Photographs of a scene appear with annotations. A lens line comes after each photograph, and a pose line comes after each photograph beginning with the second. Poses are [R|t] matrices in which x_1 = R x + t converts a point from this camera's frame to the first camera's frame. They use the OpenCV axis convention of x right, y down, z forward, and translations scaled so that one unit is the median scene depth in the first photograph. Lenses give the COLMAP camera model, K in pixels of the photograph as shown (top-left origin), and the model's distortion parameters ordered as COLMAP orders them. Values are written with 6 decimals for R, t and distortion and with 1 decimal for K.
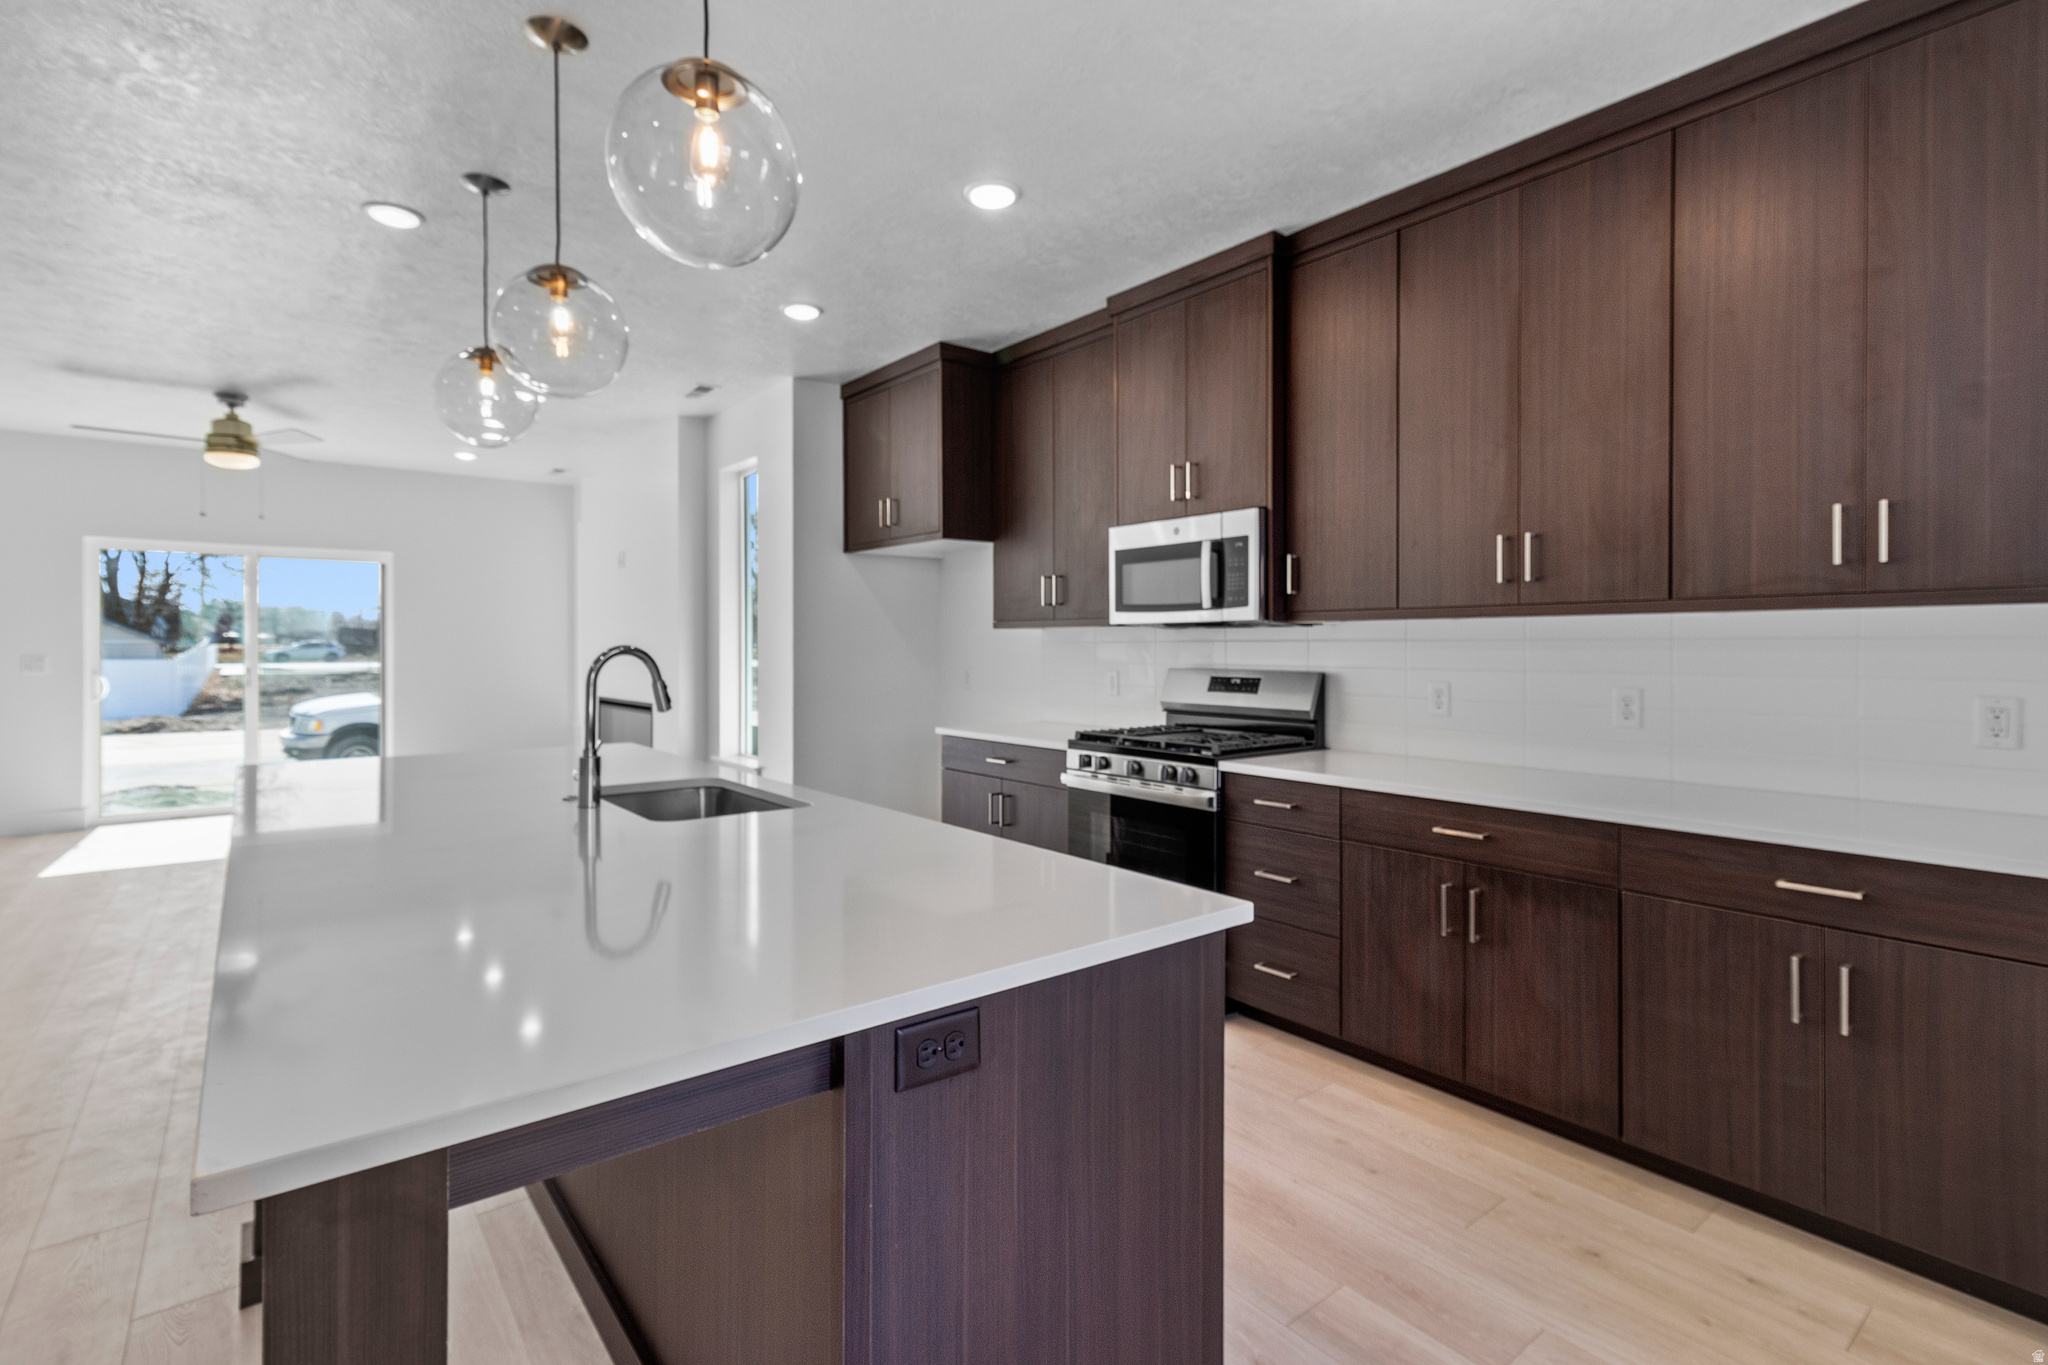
lens RADIAL K [[957.5, 0, 1024.8], [0, 957.5, 650.3], [0, 0, 1]] dist [0.011620, -0.000056]
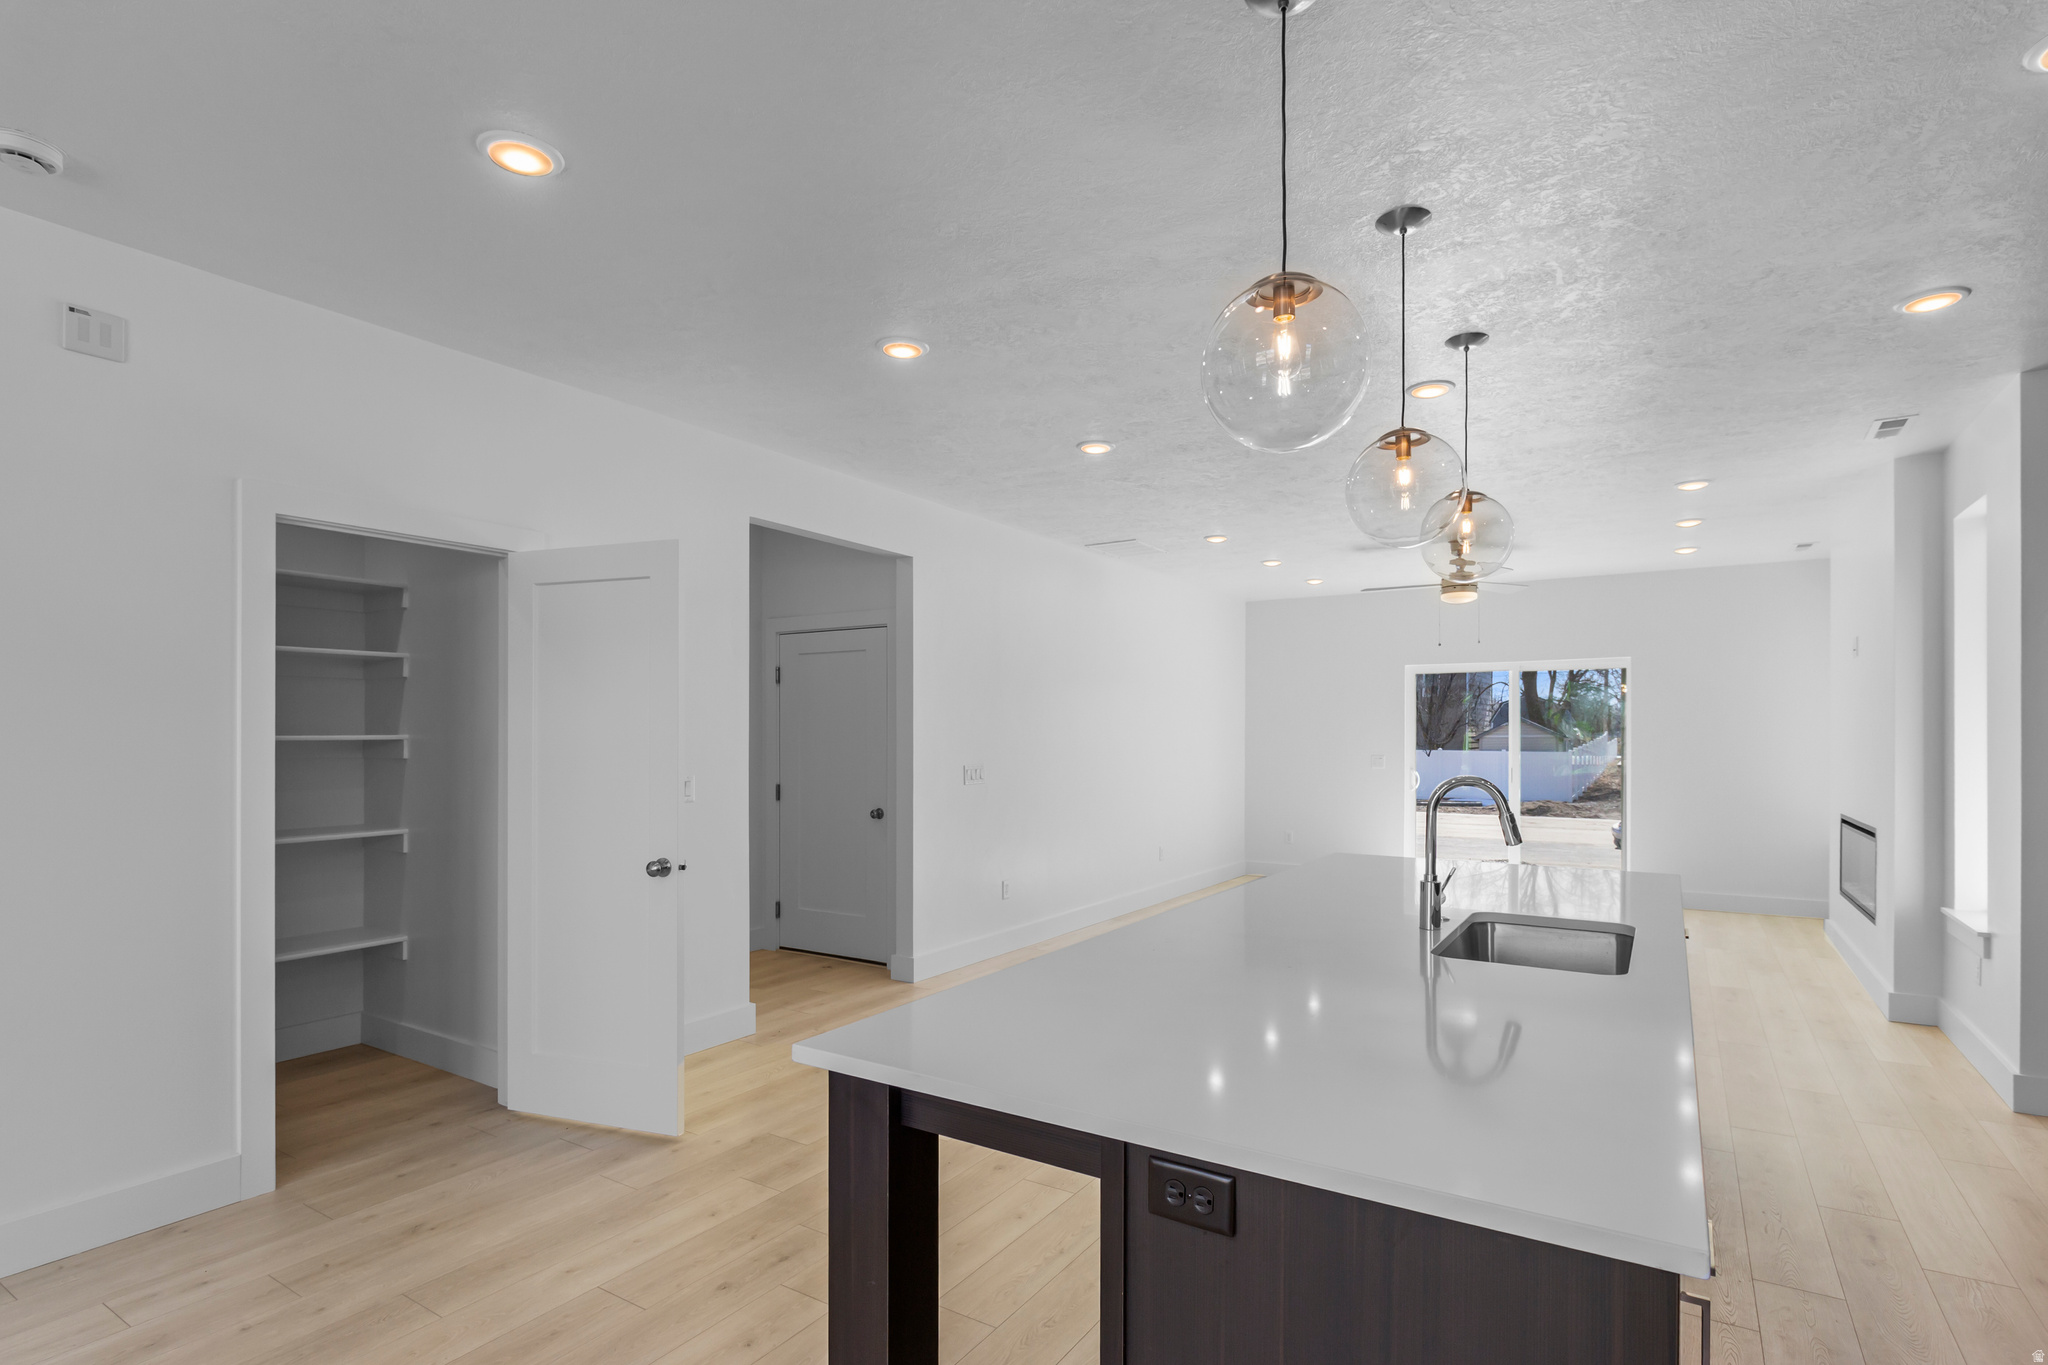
lens RADIAL K [[1006.1, 0, 1038.9], [0, 1006.1, 736.7], [0, 0, 1]] dist [-0.004002, -0.000692]
pose [[0.328895, -0.001741, -0.944365, 0.296157], [-0.002205, 0.999994, -0.002611, -0.029718], [0.944364, 0.002941, 0.328890, 0.150757]]
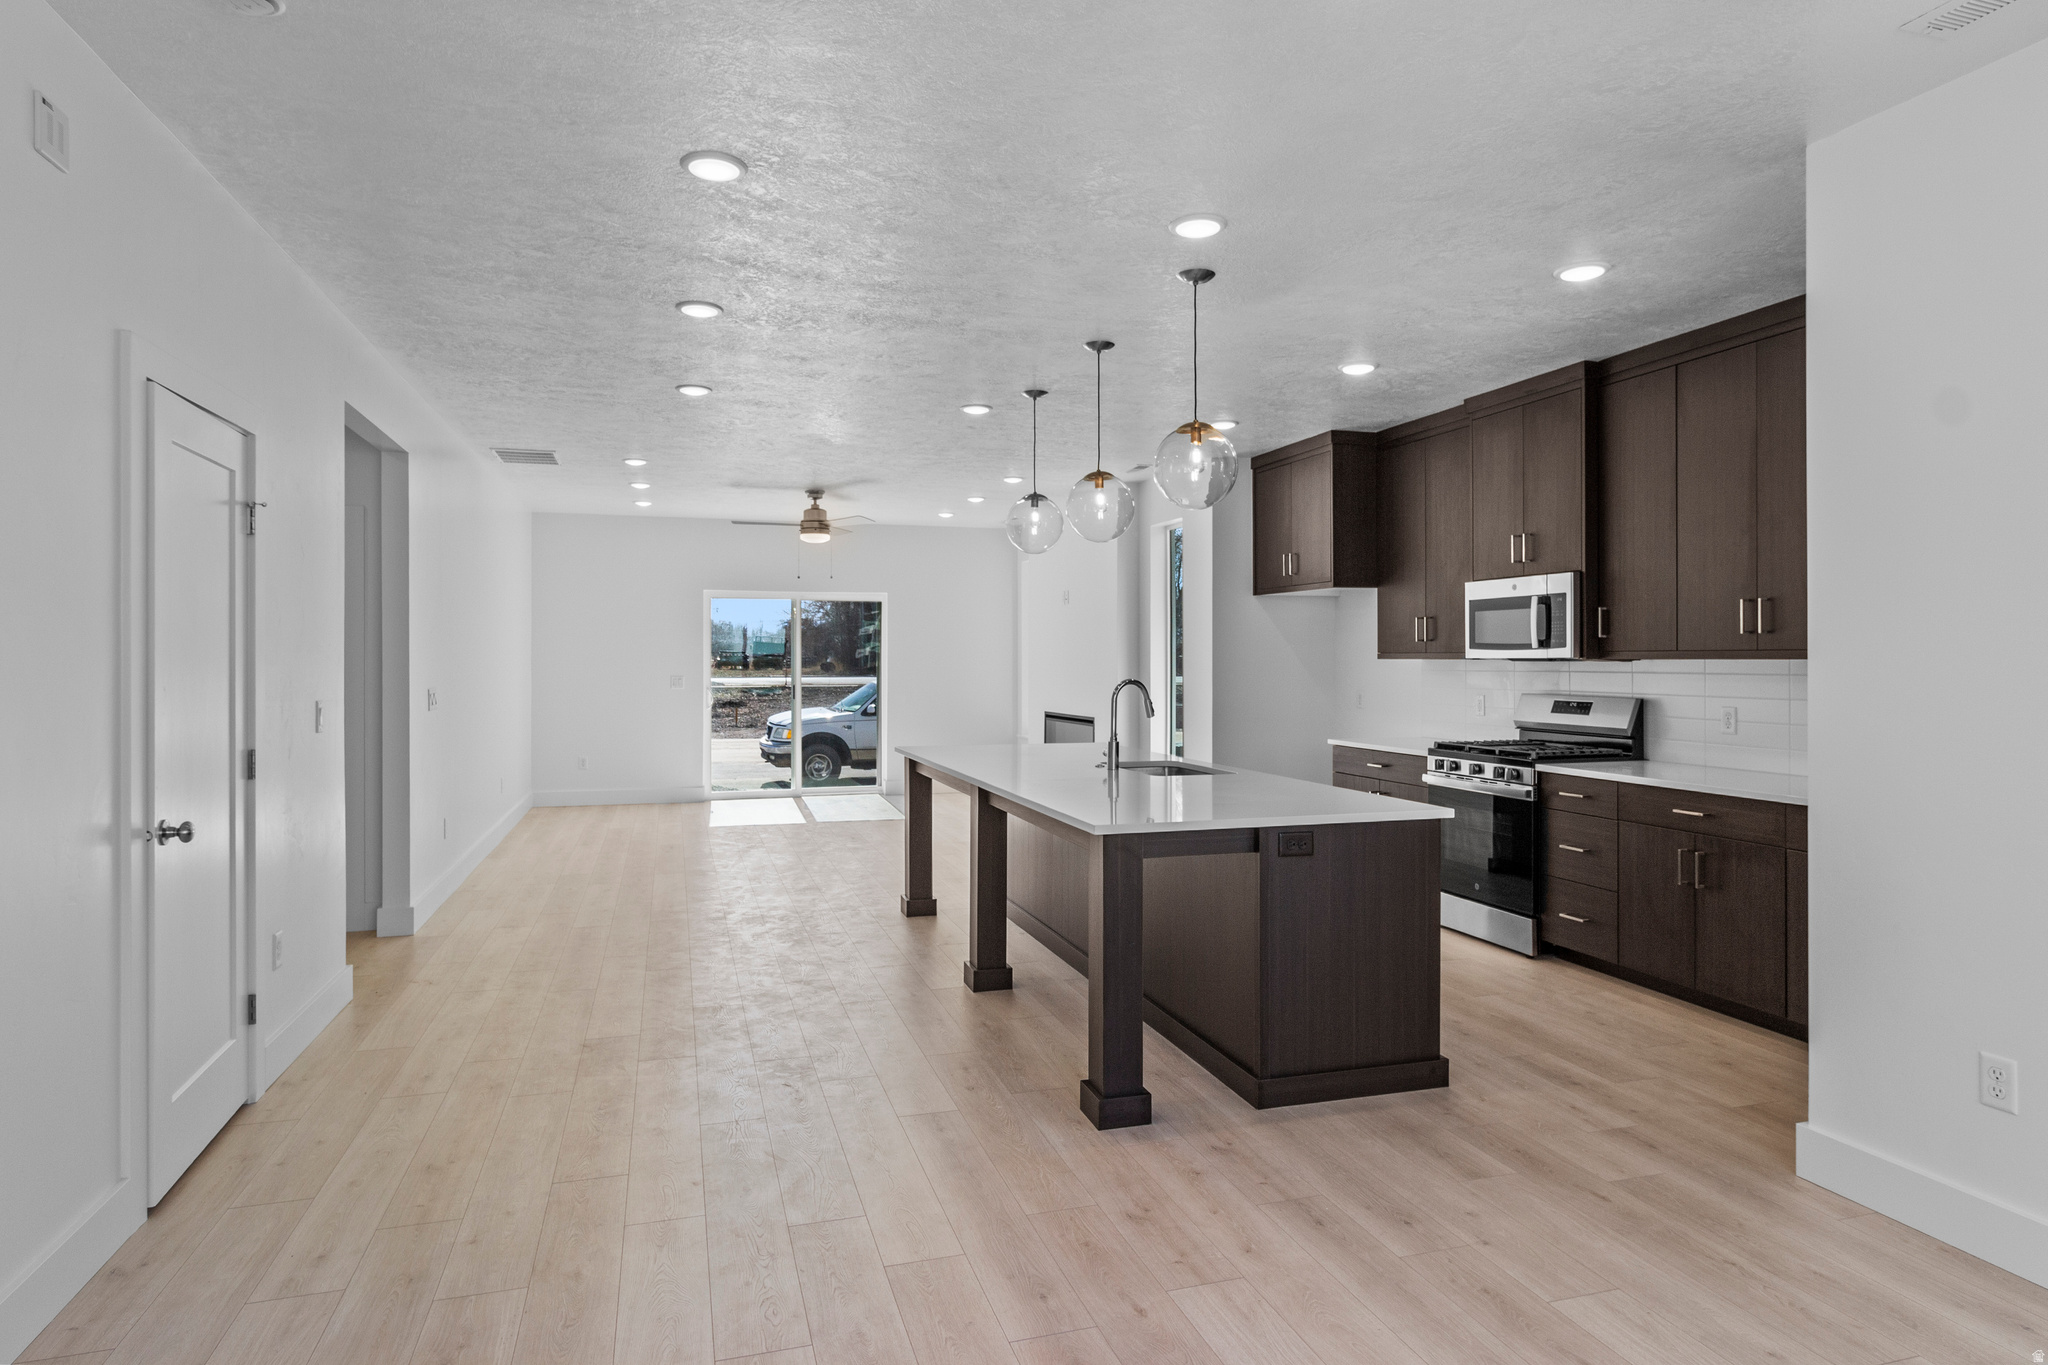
lens RADIAL K [[1159.3, 0, 1026.7], [0, 1159.3, 659.1], [0, 0, 1]] dist [0.003842, 0.003014]
pose [[0.930070, -0.002091, -0.367377, 0.124420], [0.000858, 0.999993, -0.003518, -0.023513], [0.367382, 0.002957, 0.930065, -0.703873]]
